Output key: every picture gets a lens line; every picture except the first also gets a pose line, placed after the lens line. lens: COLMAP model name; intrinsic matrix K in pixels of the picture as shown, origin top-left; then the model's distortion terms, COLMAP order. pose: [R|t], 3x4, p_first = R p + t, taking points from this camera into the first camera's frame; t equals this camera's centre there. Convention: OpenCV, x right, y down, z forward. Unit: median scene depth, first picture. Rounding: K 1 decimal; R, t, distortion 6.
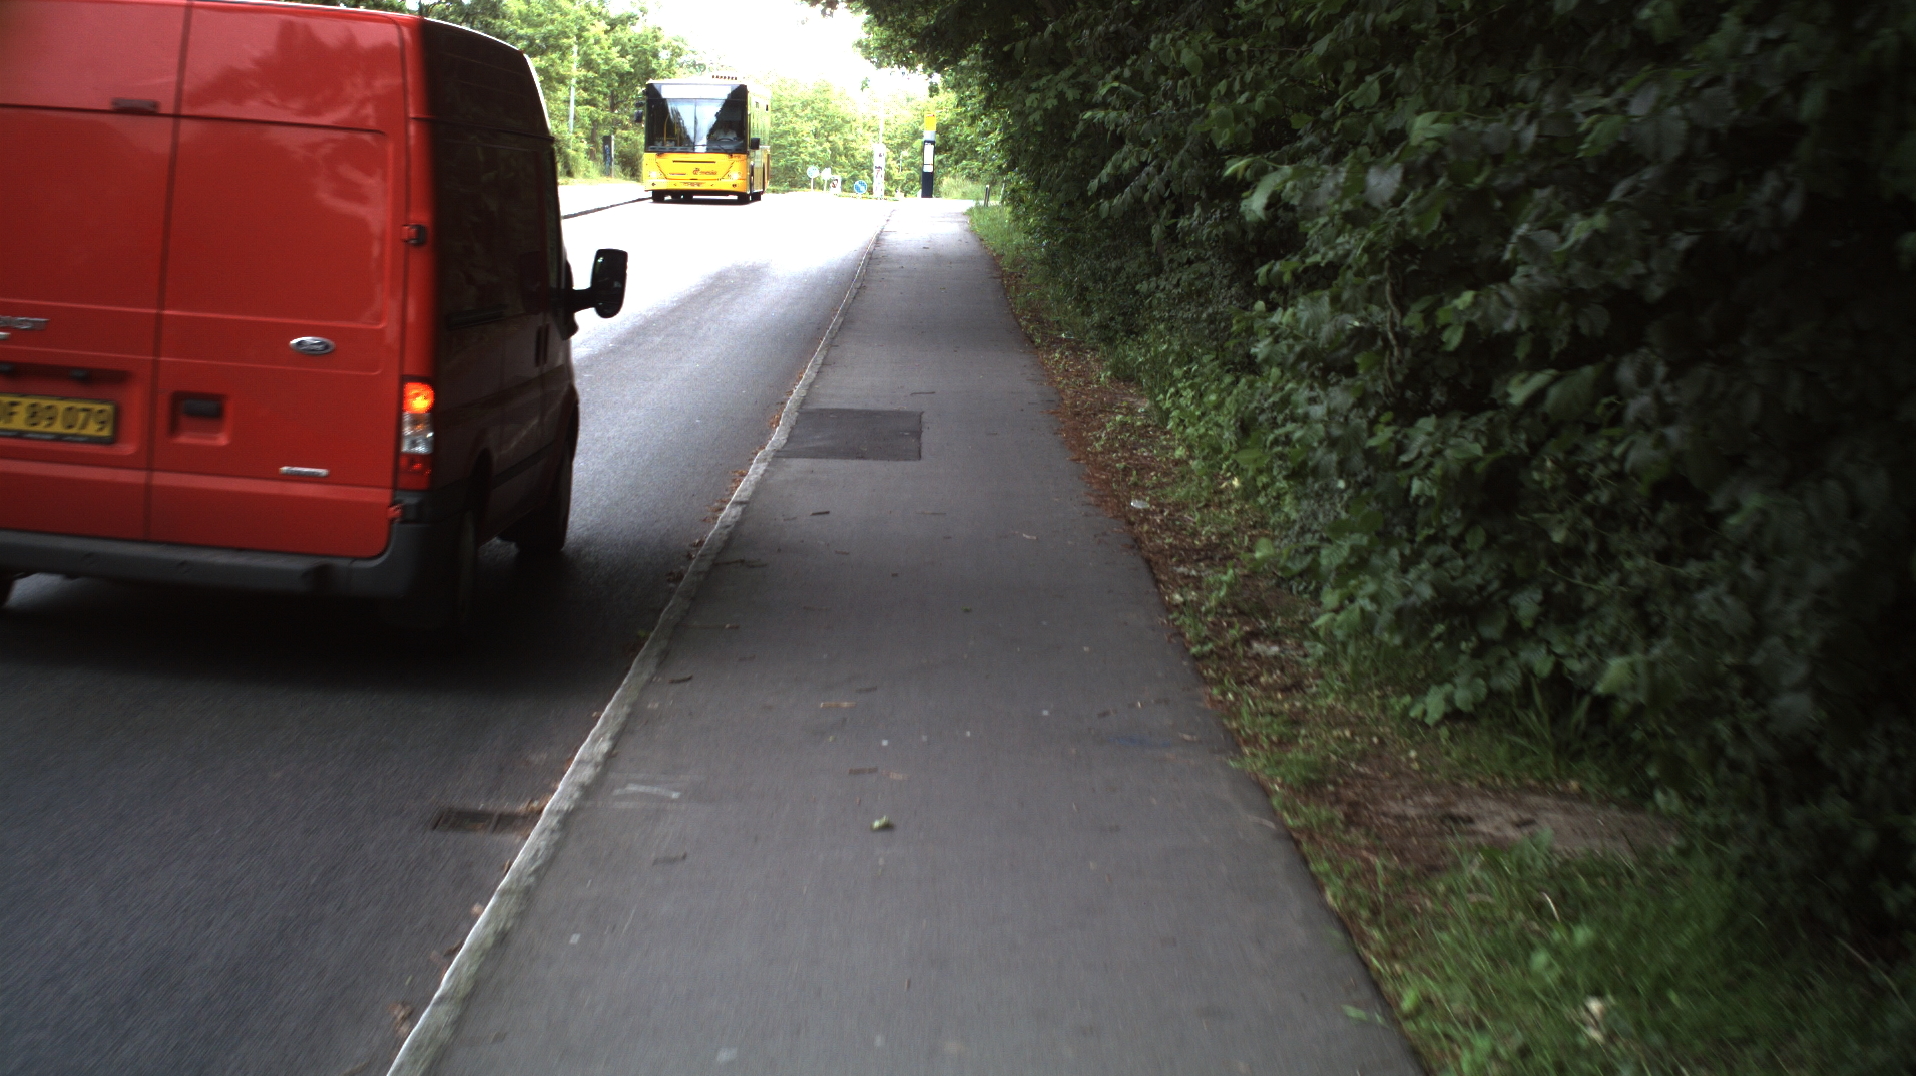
lens RADIAL K [[8524.3, 0, 958.7], [0, 8524.3, 535.6], [0, 0, 1]] dist [-1.586196, 0.000000]
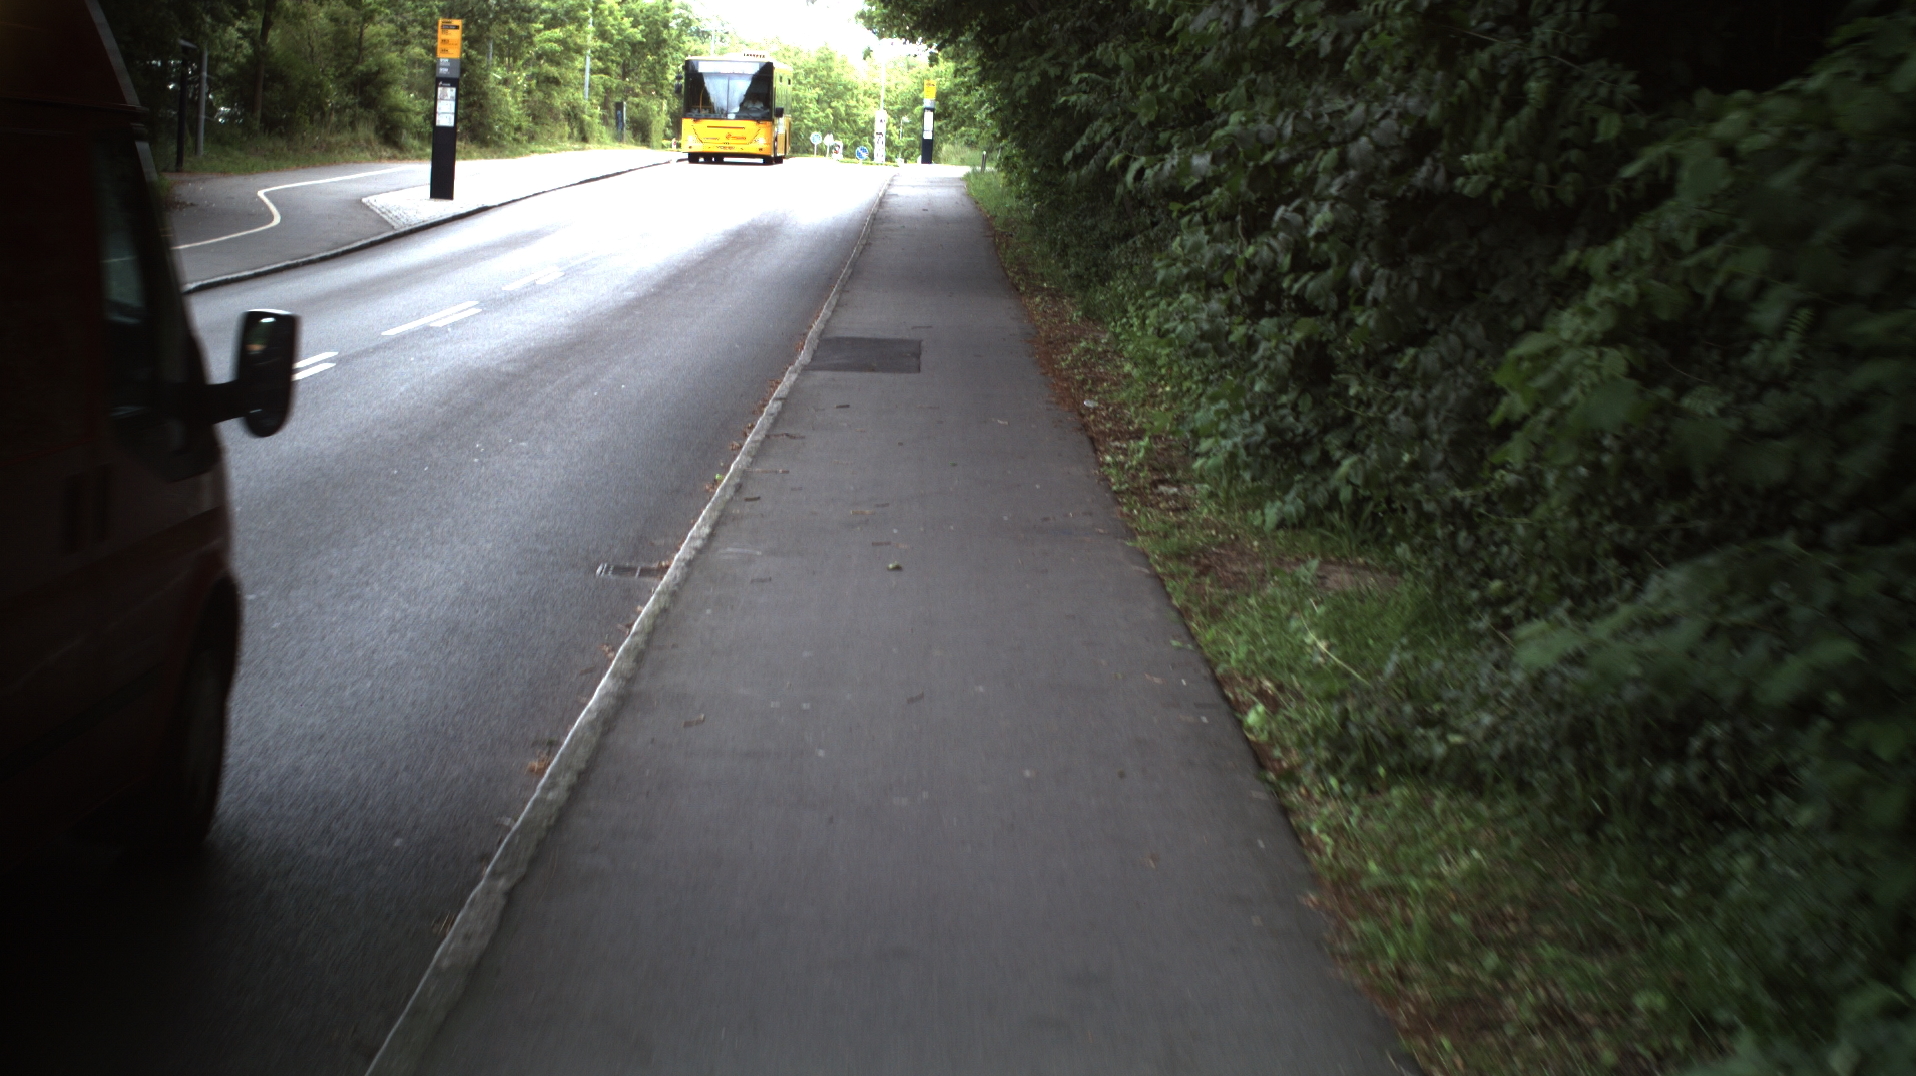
lens RADIAL K [[8534.3, 0, 944.0], [0, 8534.3, 541.8], [0, 0, 1]] dist [-1.566719, 0.000000]
pose [[0.999991, 0.004063, -0.001535, 0.000678], [-0.004056, 0.999981, 0.004723, 0.006109], [0.001554, -0.004716, 0.999988, -0.153954]]
